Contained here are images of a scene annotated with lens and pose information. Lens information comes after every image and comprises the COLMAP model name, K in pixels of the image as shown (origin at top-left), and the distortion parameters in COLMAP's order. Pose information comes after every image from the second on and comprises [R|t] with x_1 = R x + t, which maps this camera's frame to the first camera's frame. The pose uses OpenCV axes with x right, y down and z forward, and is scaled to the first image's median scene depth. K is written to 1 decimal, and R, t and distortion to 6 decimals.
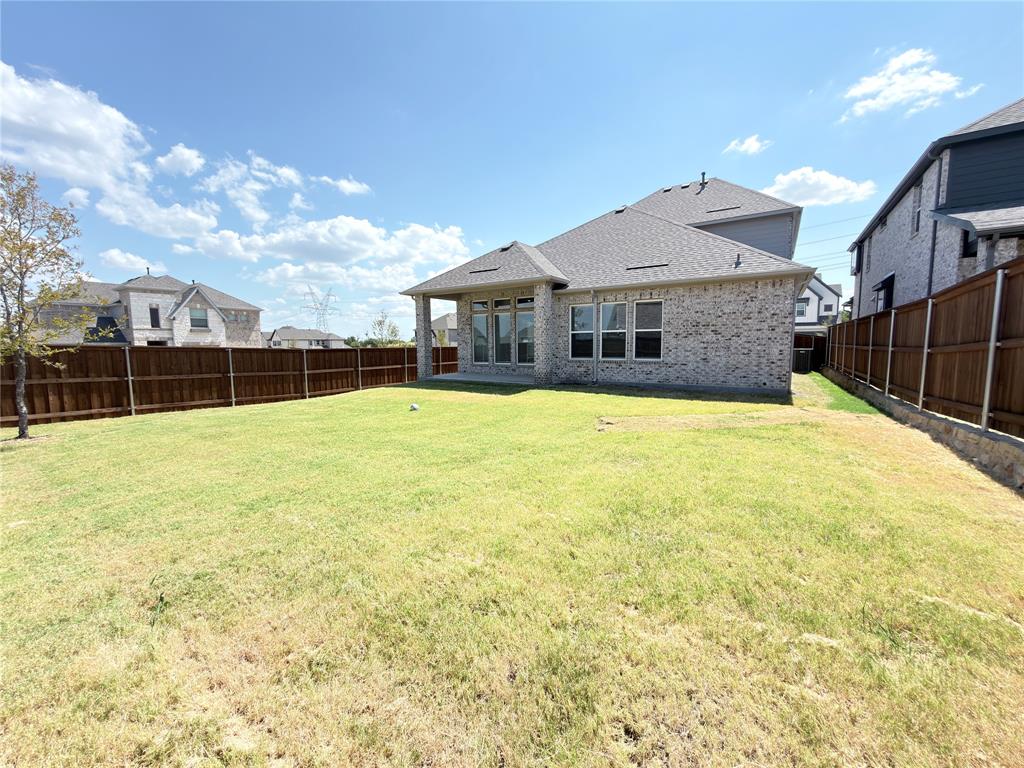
lens RADIAL K [[409.6, 0, 513.0], [0, 409.6, 384.1], [0, 0, 1]] dist [-0.001000, -0.000115]
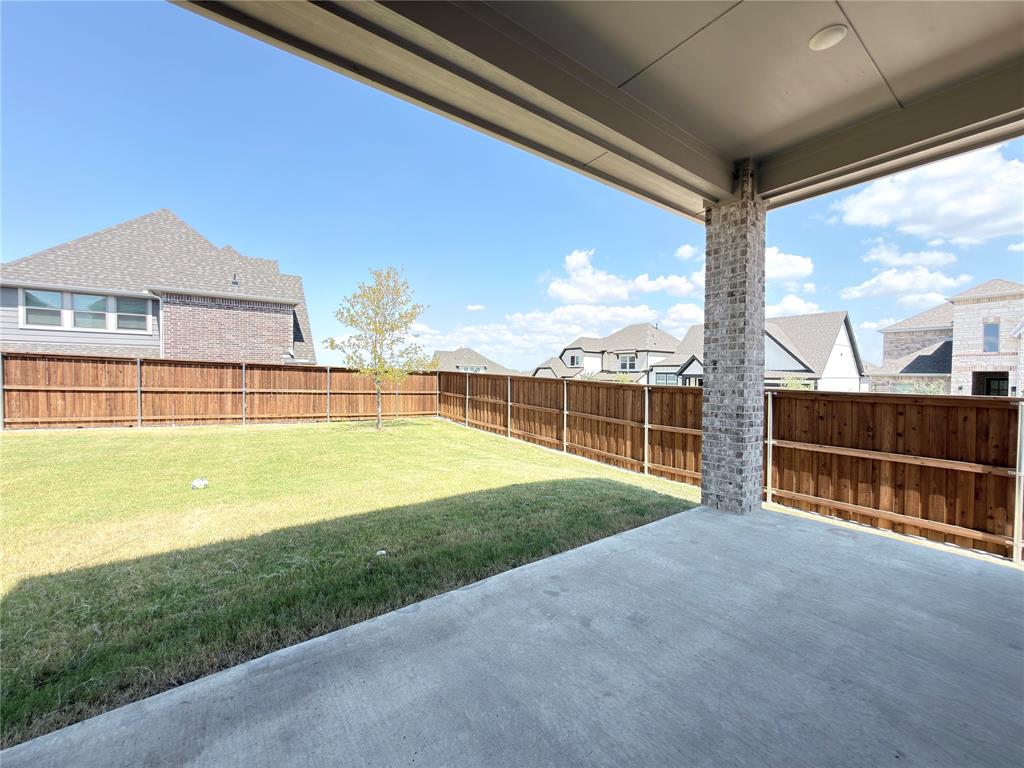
lens RADIAL K [[409.6, 0, 514.9], [0, 409.6, 381.4], [0, 0, 1]] dist [-0.001000, -0.000115]
pose [[-0.368326, 0.021639, -0.929445, 0.085818], [-0.096882, 0.993393, 0.061521, -0.106095], [0.924635, 0.112707, -0.363796, 1.011664]]
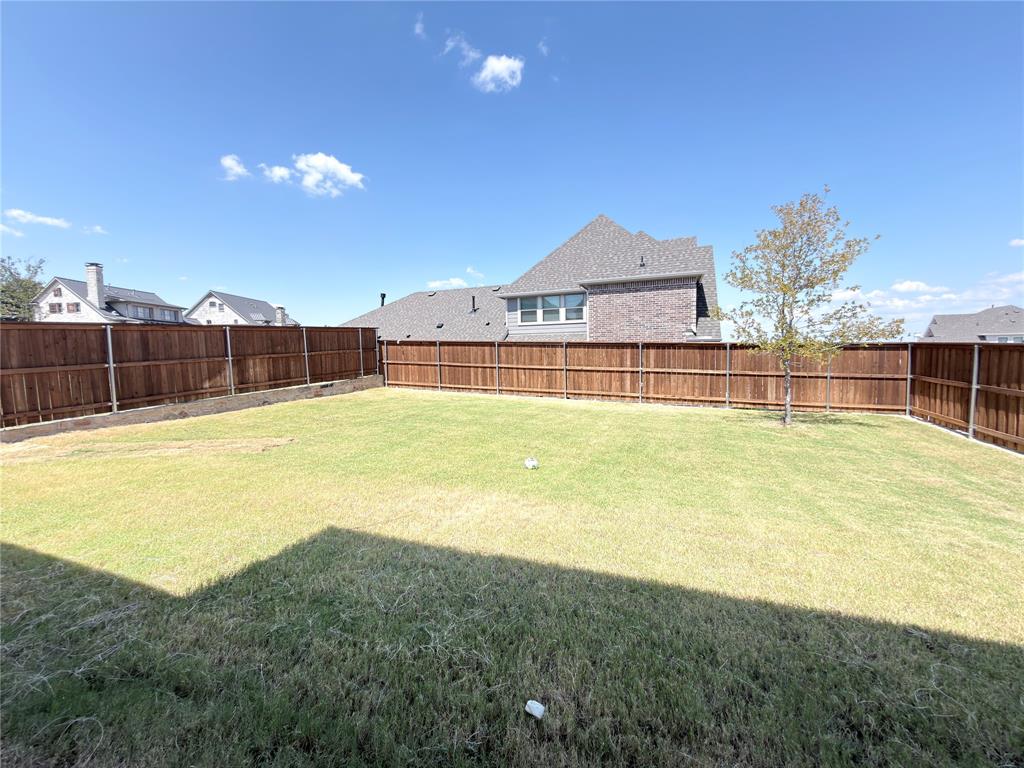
lens RADIAL K [[409.6, 0, 512.6], [0, 409.6, 377.0], [0, 0, 1]] dist [-0.001000, -0.000115]
pose [[-0.980619, 0.032912, -0.193142, -0.055154], [0.003512, 0.988585, 0.150626, -0.096500], [0.195895, 0.147029, -0.969540, 0.968762]]
